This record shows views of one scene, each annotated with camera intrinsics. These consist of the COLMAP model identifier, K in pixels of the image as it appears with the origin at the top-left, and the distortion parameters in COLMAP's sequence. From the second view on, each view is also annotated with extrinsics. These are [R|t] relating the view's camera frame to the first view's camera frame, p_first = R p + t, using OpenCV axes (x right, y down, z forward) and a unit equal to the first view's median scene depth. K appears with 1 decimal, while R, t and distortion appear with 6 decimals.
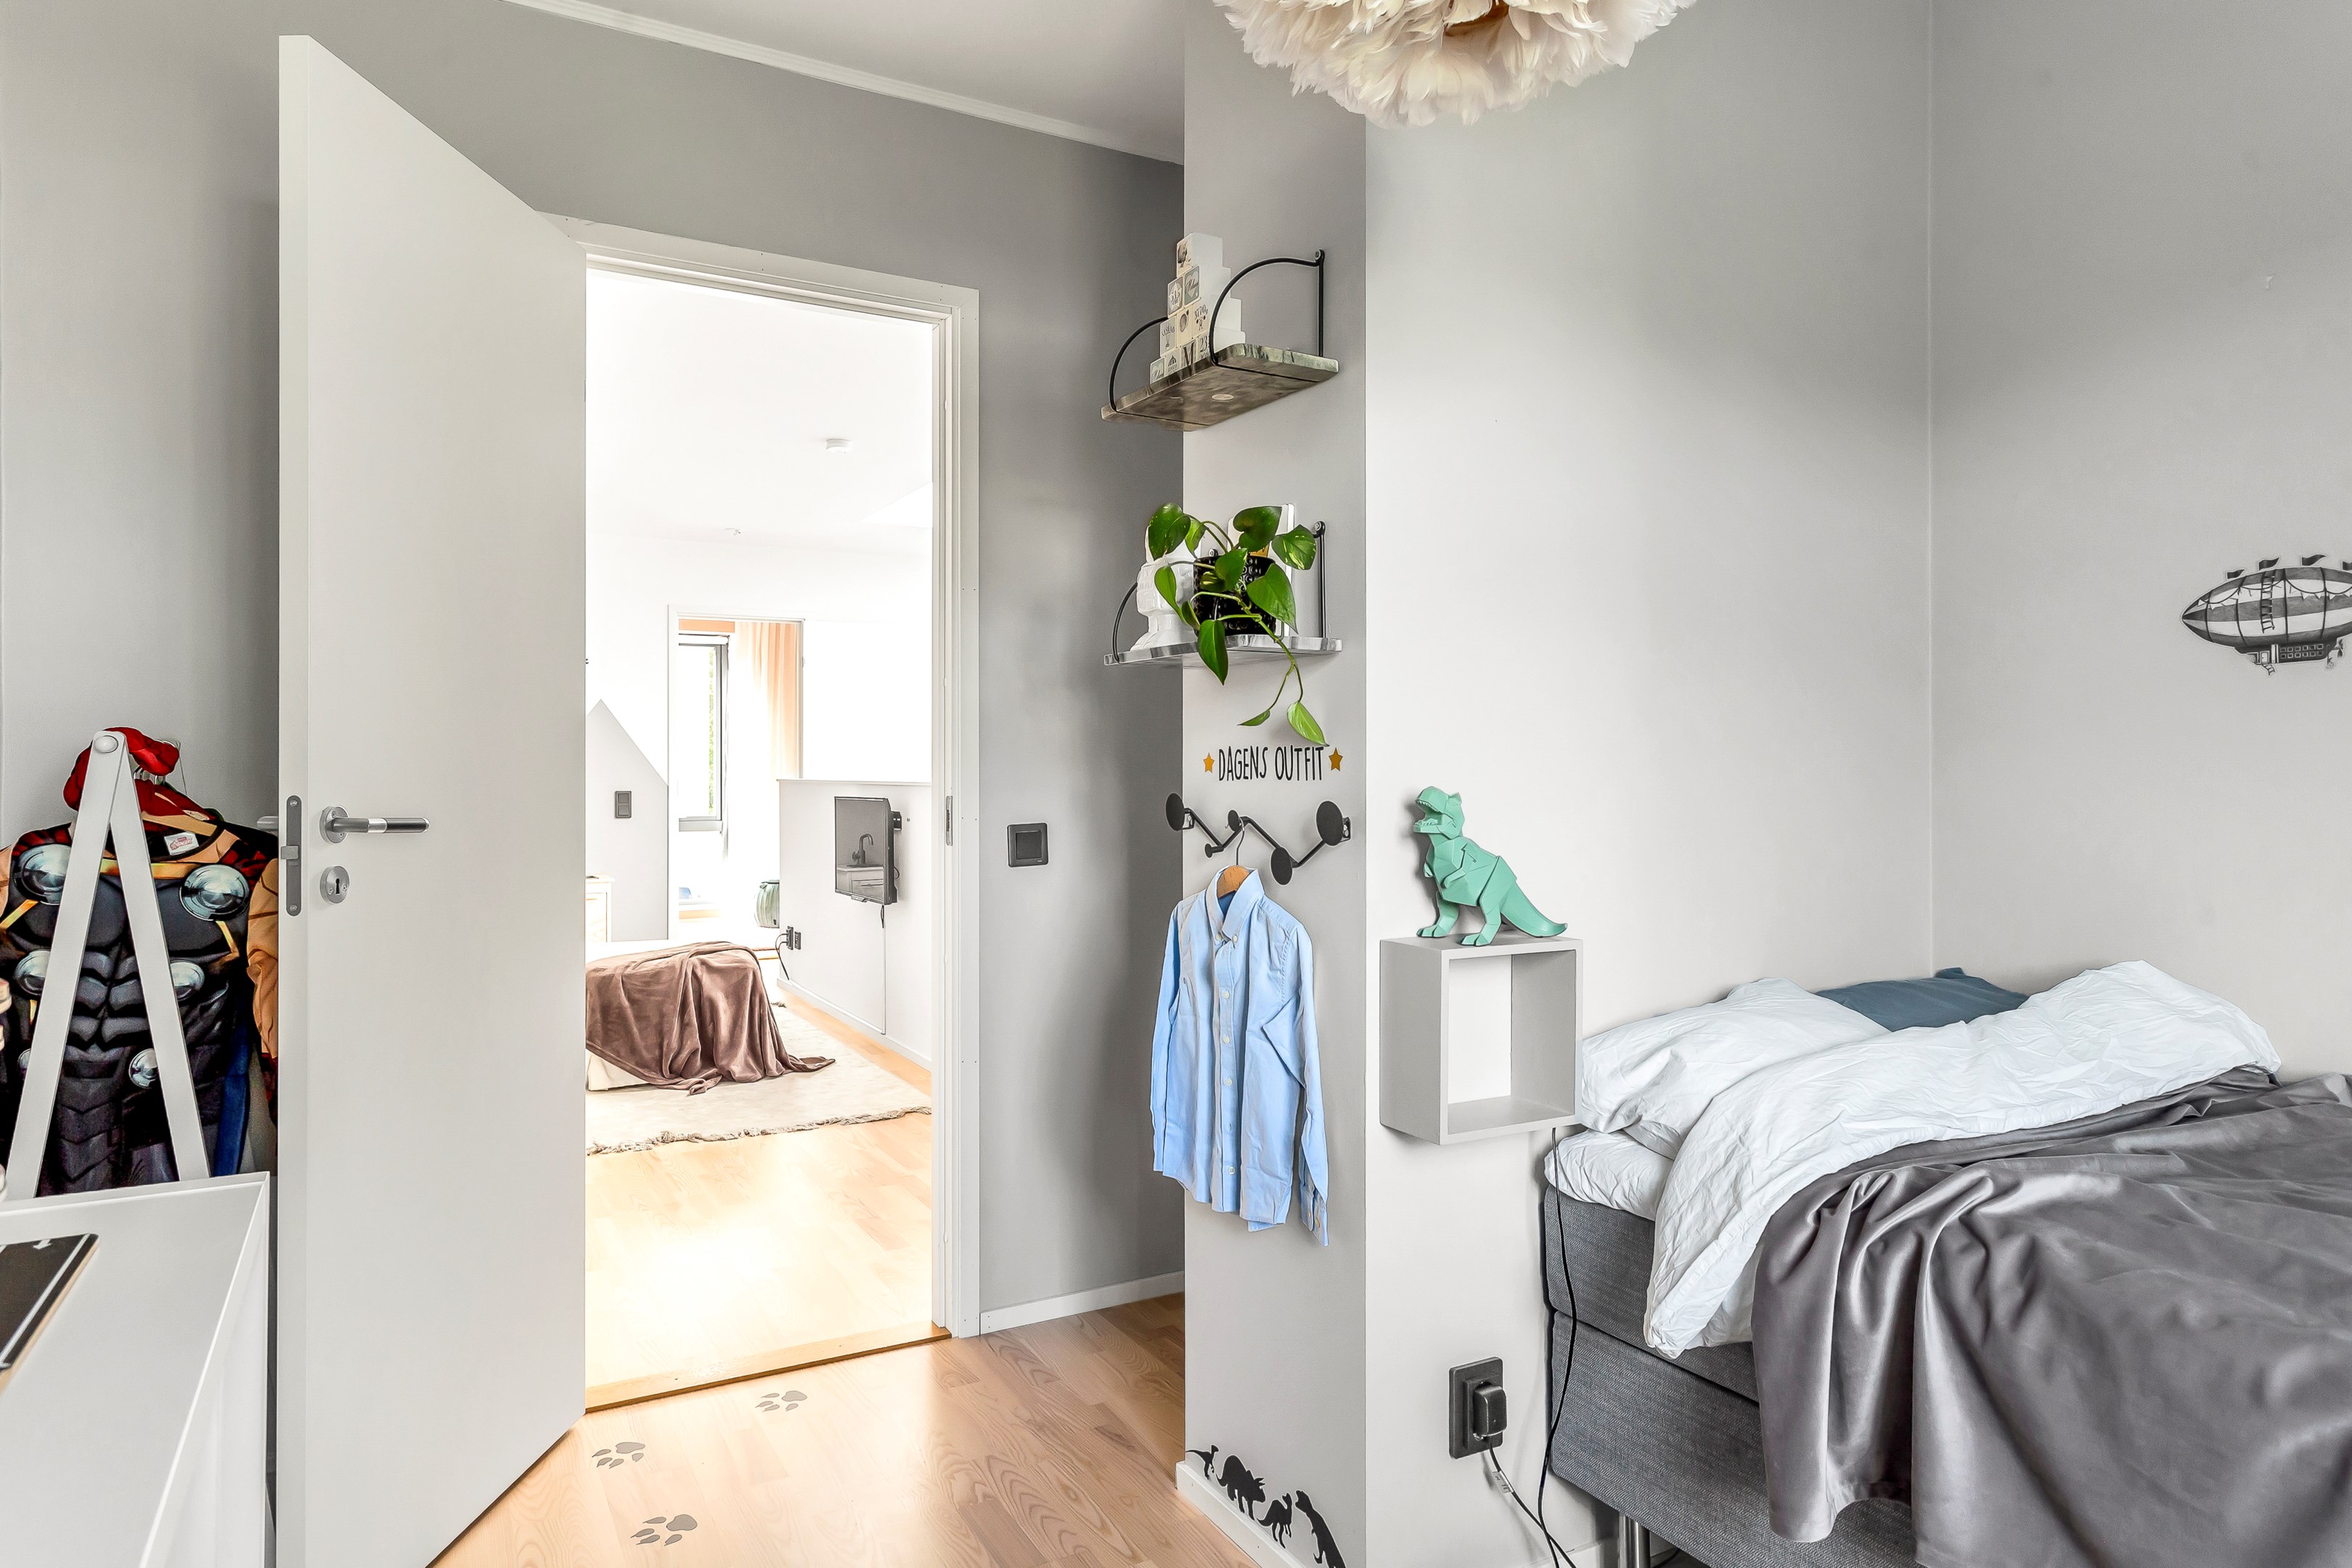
lens RADIAL K [[1413.9, 0, 1175.6], [0, 1413.9, 780.5], [0, 0, 1]] dist [0.029148, 0.002655]
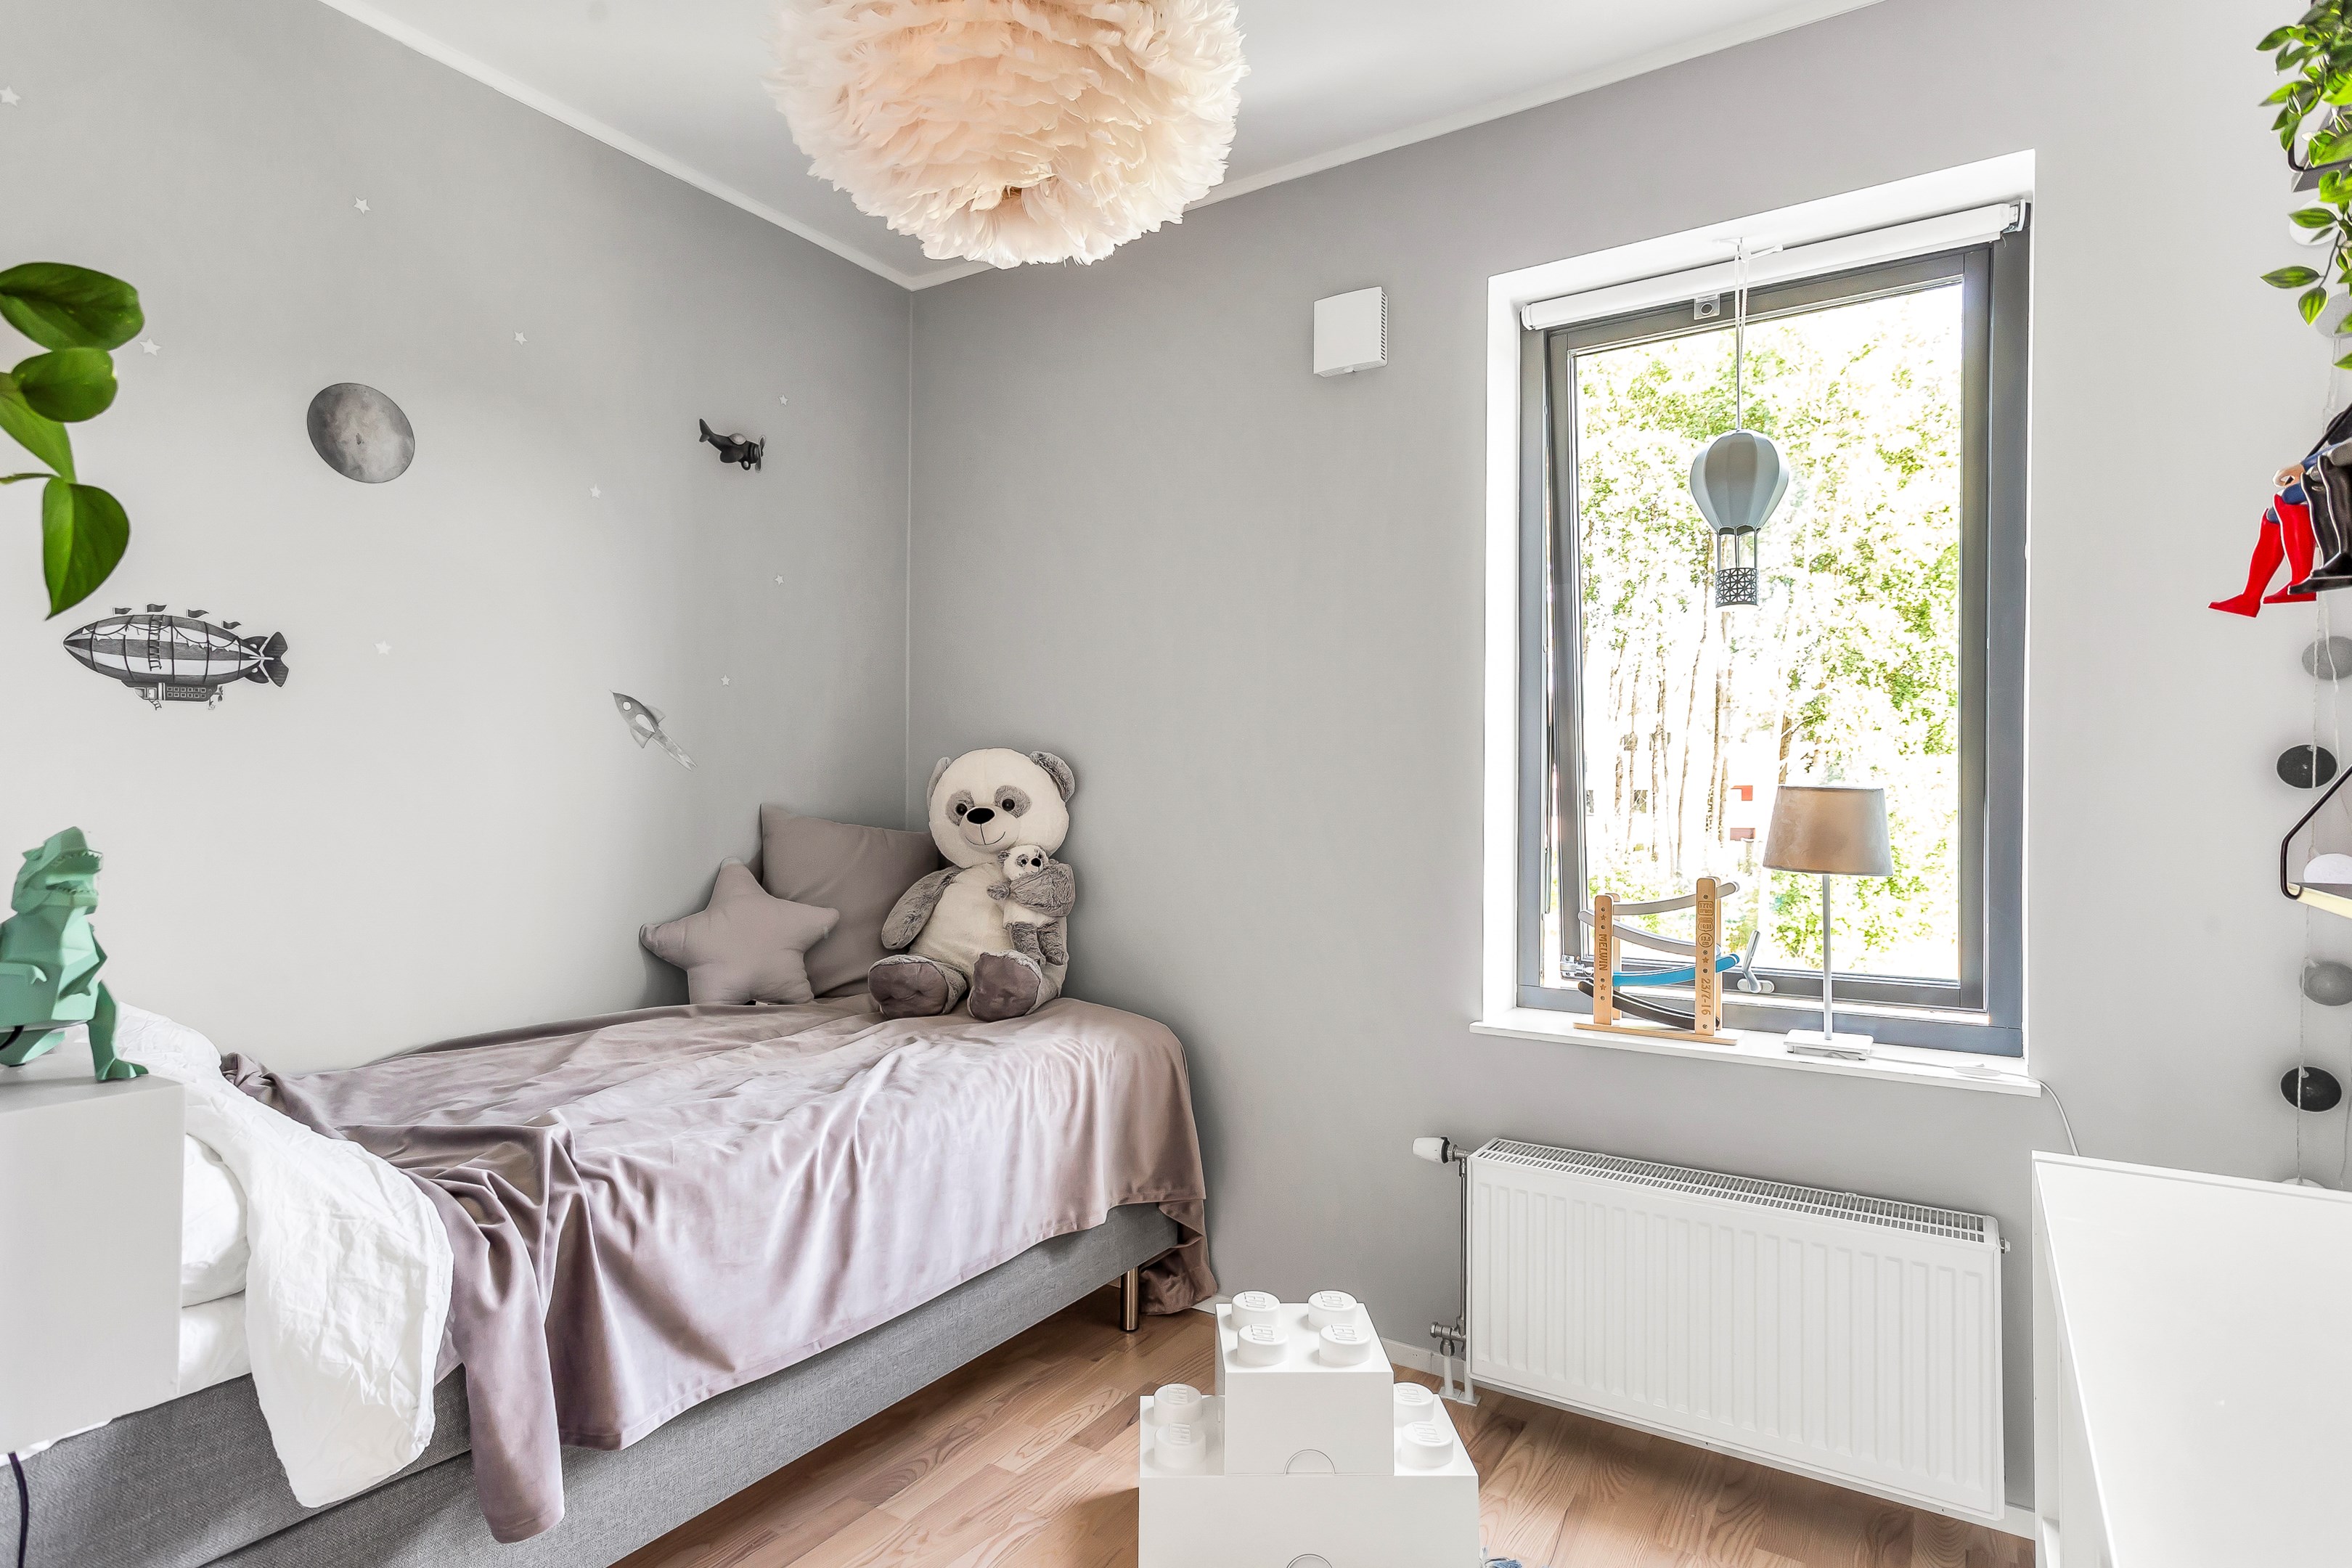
lens RADIAL K [[1261.3, 0, 1175.2], [0, 1261.3, 793.9], [0, 0, 1]] dist [-0.002373, -0.000170]
pose [[-0.484177, 0.002739, 0.874966, -0.458653], [0.002363, 0.999996, -0.001823, -0.005528], [-0.874967, 0.001185, -0.484181, 0.786965]]
